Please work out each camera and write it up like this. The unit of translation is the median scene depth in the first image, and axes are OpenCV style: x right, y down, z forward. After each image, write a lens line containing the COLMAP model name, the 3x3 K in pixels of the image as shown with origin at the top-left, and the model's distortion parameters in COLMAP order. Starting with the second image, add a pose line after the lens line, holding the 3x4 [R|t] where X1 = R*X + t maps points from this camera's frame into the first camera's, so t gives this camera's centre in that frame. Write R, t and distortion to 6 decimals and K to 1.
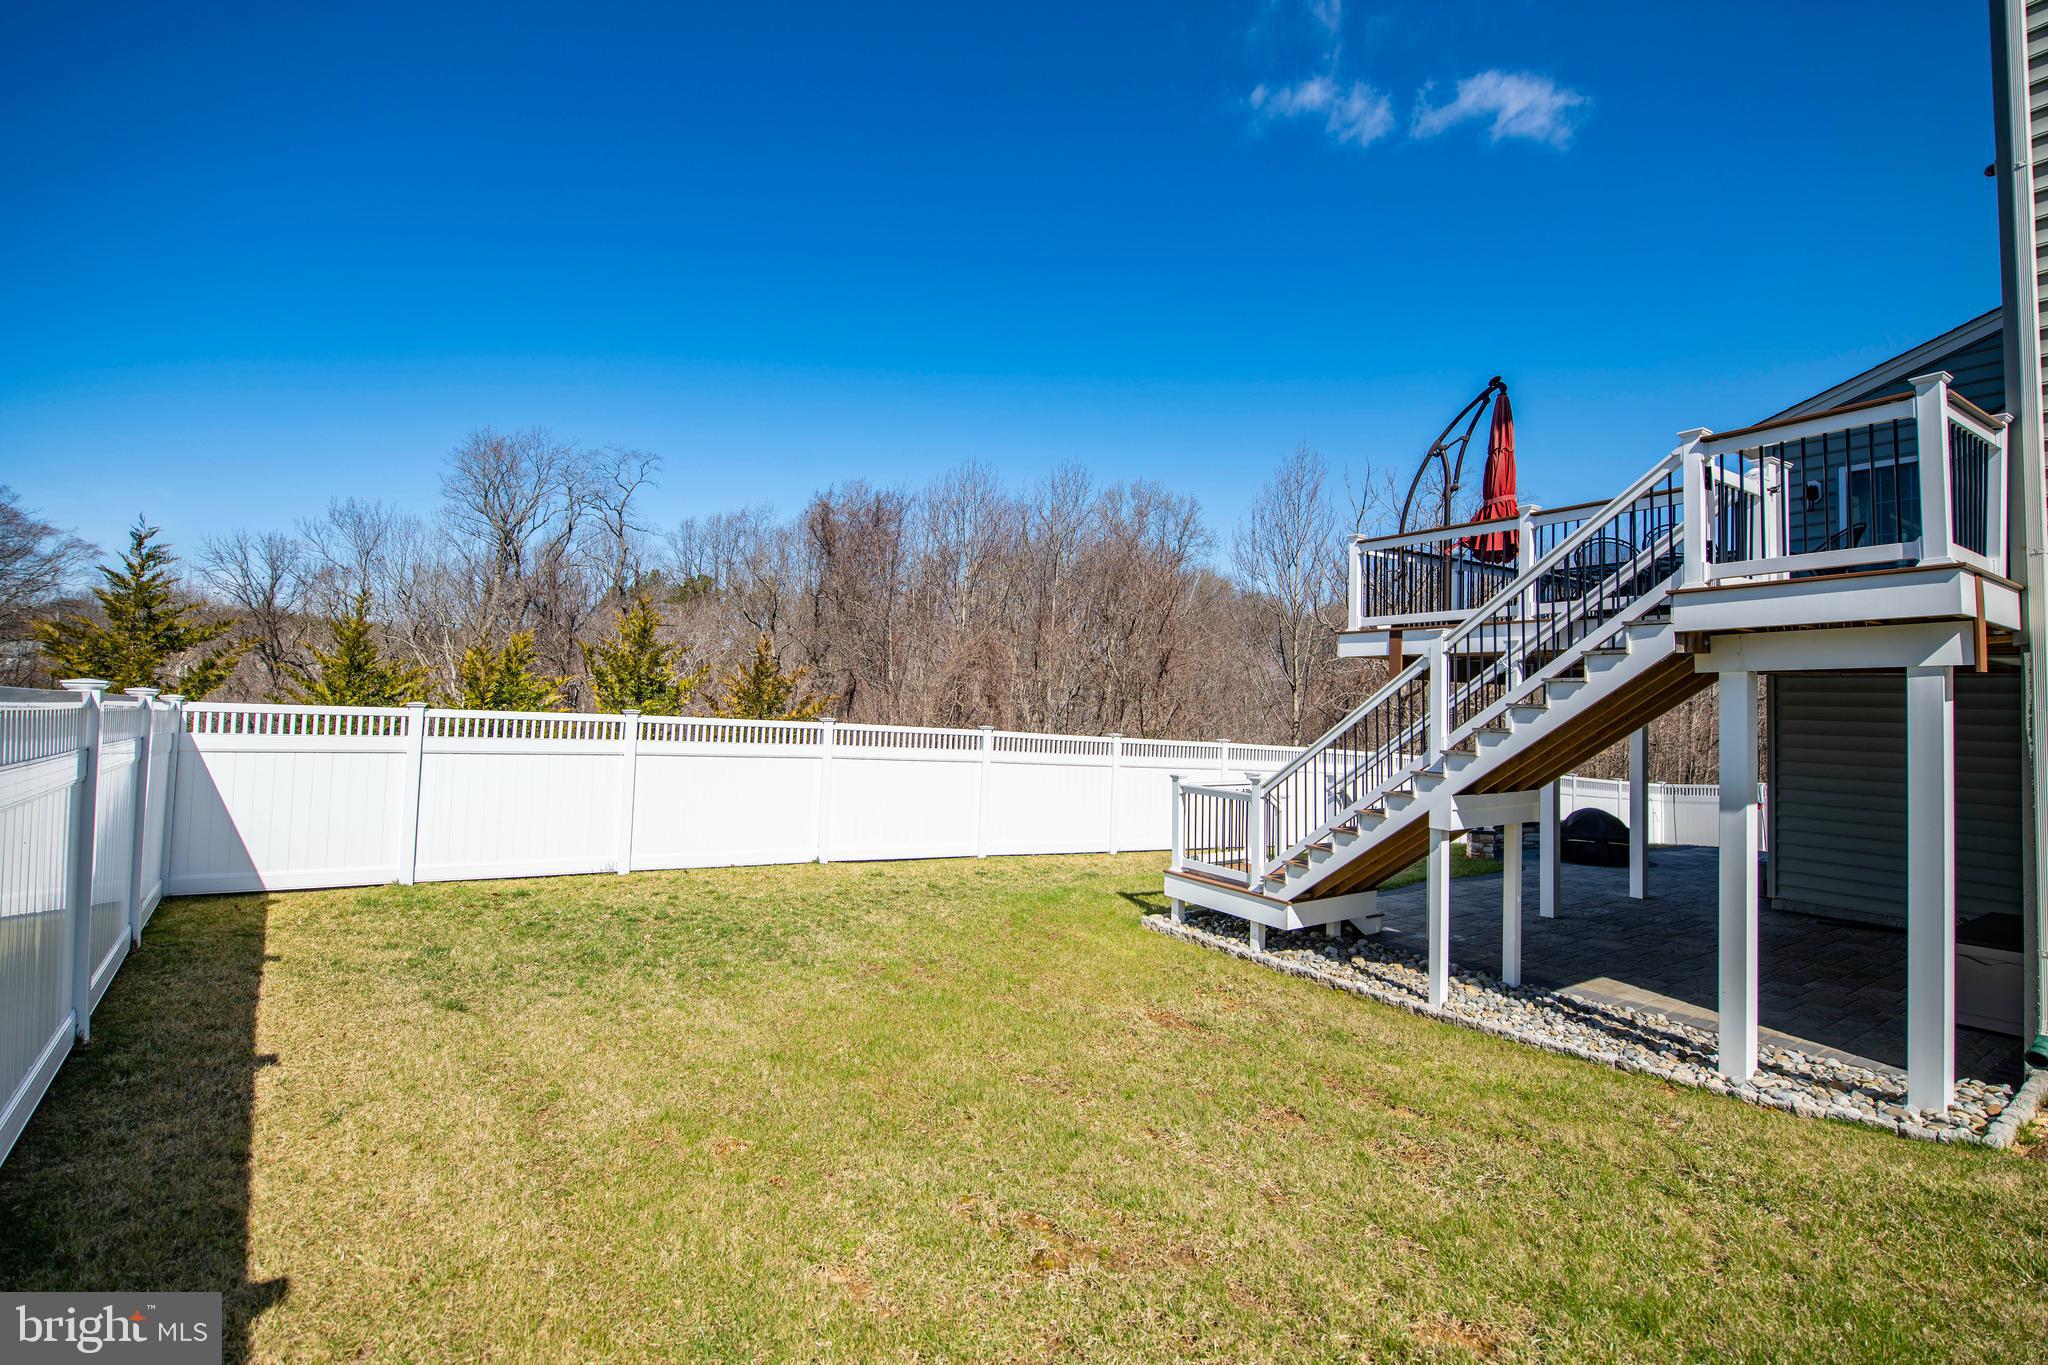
lens RADIAL K [[922.3, 0, 1019.9], [0, 922.3, 677.8], [0, 0, 1]] dist [-0.002518, 0.000021]
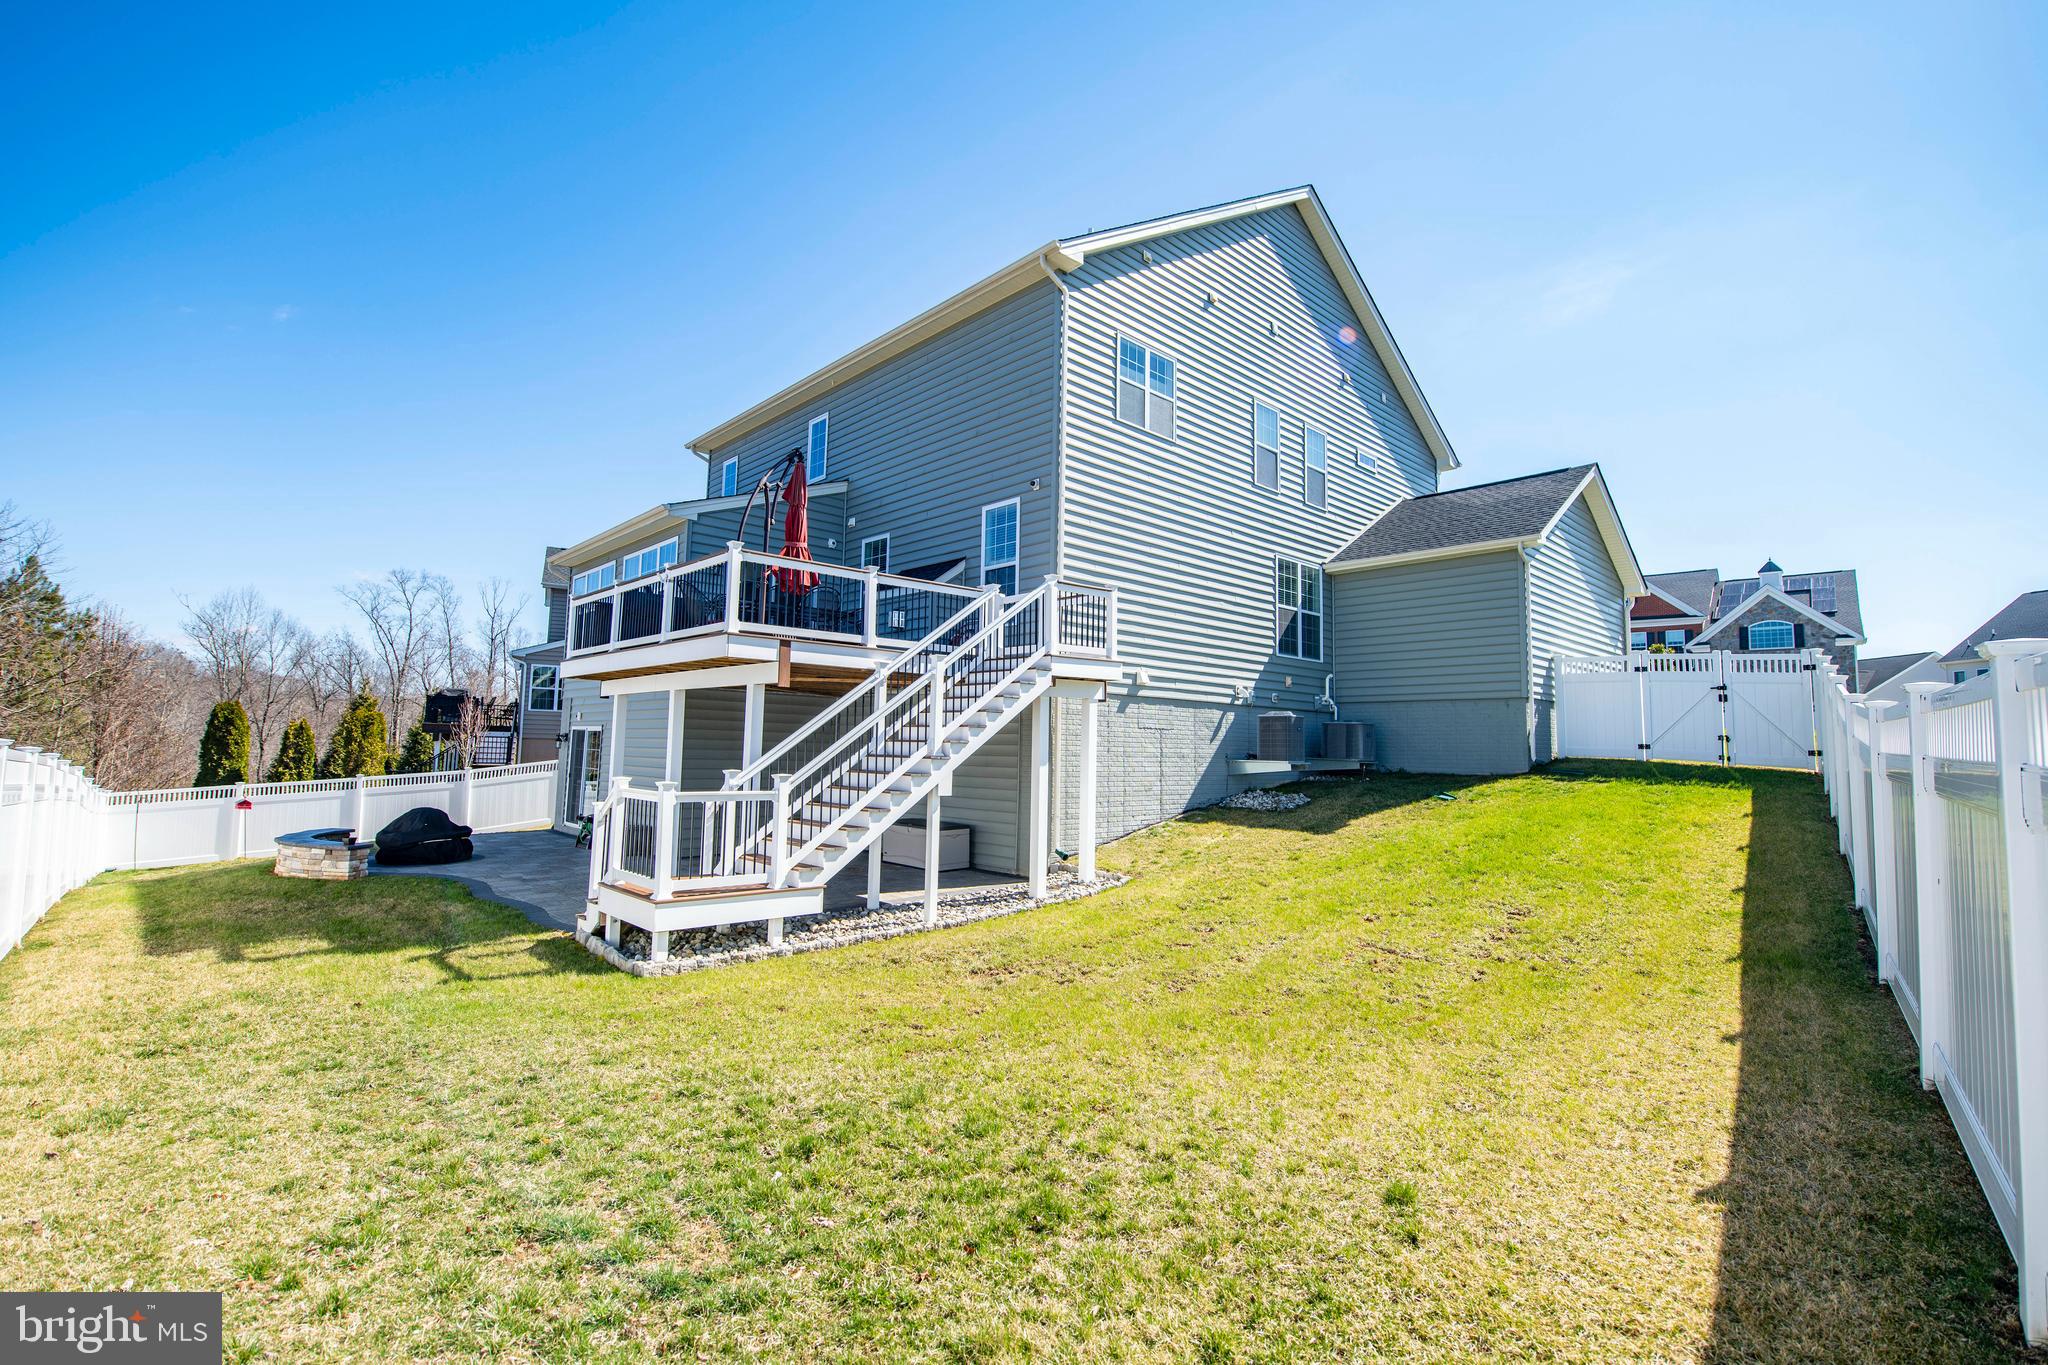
lens RADIAL K [[922.3, 0, 1023.0], [0, 922.3, 681.8], [0, 0, 1]] dist [-0.002518, 0.000021]
pose [[-0.185027, 0.030103, 0.982272, -0.805481], [-0.057418, 0.997492, -0.041385, 0.031758], [-0.981055, -0.064058, -0.182835, 0.942867]]
